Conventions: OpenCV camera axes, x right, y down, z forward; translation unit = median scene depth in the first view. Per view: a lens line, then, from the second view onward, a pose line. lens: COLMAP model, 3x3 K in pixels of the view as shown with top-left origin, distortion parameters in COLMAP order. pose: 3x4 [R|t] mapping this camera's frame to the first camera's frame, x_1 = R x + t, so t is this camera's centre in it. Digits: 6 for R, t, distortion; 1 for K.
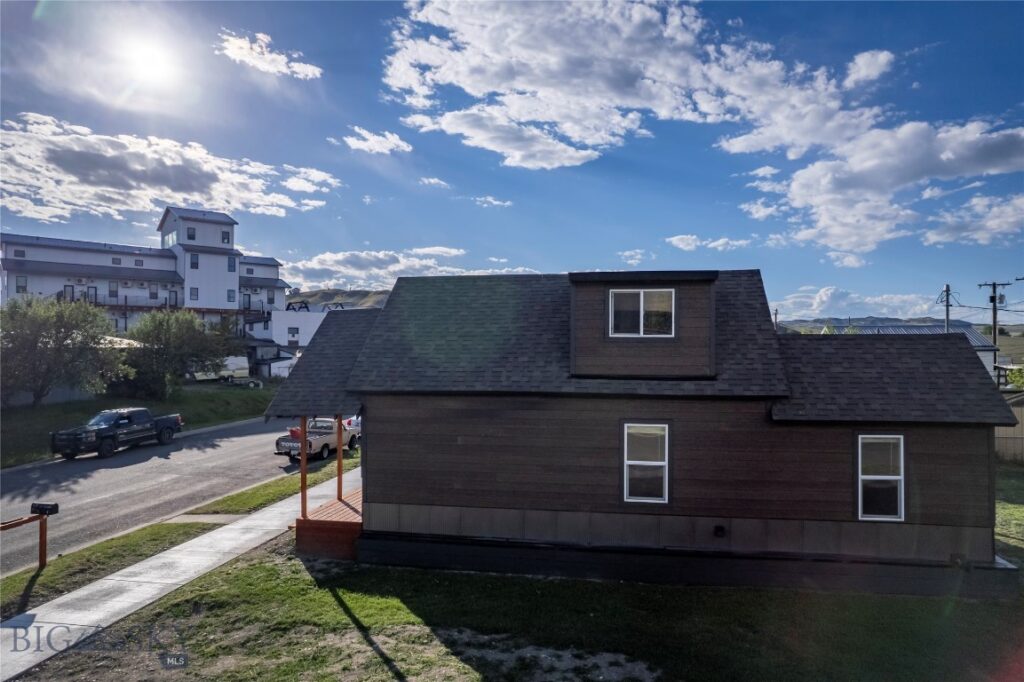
lens RADIAL K [[657.1, 0, 514.9], [0, 657.1, 342.6], [0, 0, 1]] dist [-0.026444, 0.006453]
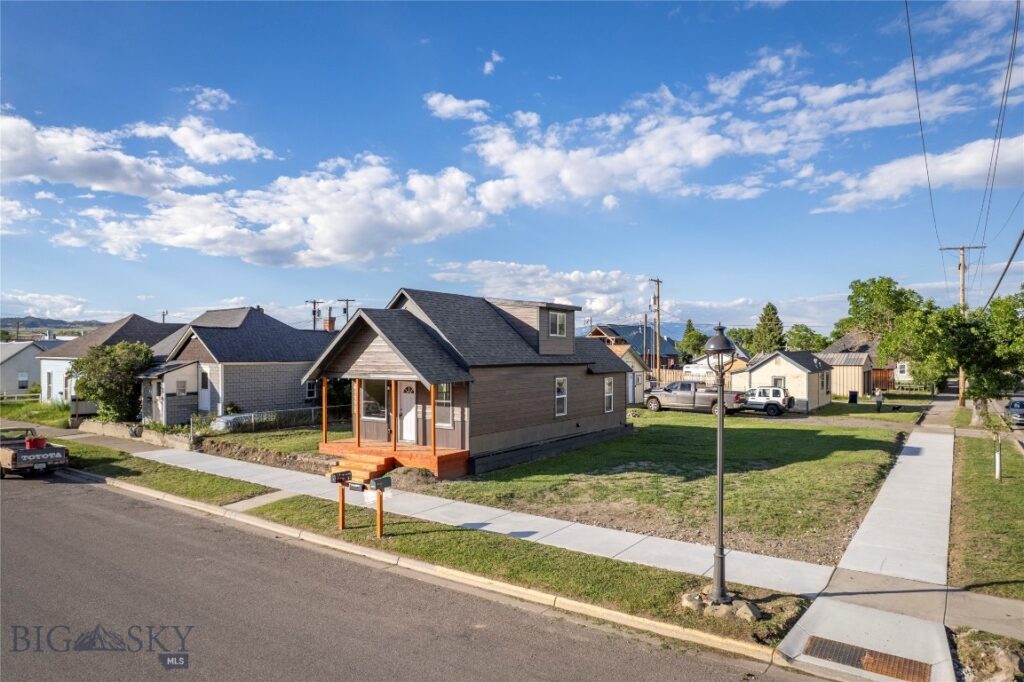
lens RADIAL K [[657.1, 0, 502.8], [0, 657.1, 348.8], [0, 0, 1]] dist [-0.026444, 0.006453]
pose [[0.416044, 0.008919, 0.909301, -0.283623], [-0.014566, 0.999889, -0.003144, 0.006578], [-0.909228, -0.011937, 0.416127, 0.048494]]
